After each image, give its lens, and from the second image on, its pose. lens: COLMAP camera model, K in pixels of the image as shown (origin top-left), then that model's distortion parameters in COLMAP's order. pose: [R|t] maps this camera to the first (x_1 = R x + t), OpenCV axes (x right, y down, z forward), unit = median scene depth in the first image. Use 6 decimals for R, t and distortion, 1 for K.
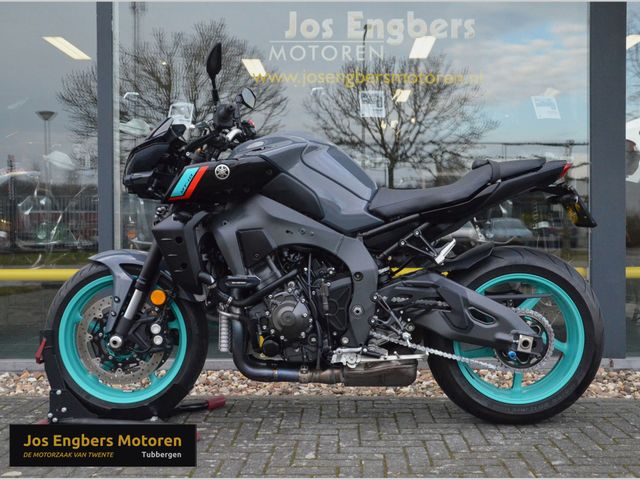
lens RADIAL K [[611.0, 0, 320.0], [0, 611.0, 240.0], [0, 0, 1]] dist [-0.077585, 0.012129]
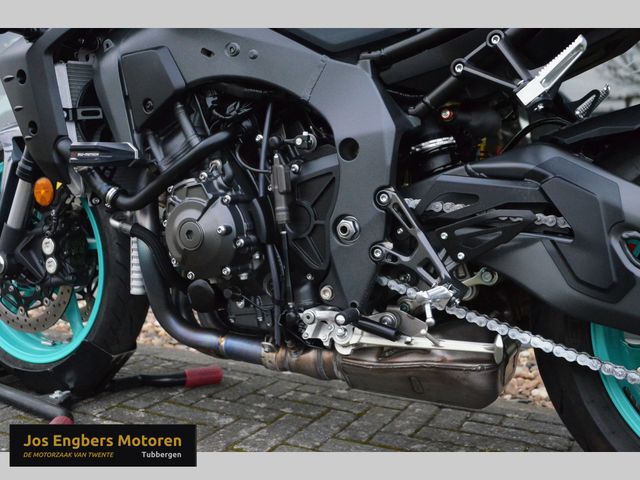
lens RADIAL K [[611.0, 0, 320.0], [0, 611.0, 240.0], [0, 0, 1]] dist [-0.077585, 0.012129]
pose [[0.917959, 0.054644, -0.392893, 0.214957], [-0.021013, 0.995774, 0.089398, 0.085110], [0.396118, -0.073807, 0.915229, 0.587327]]
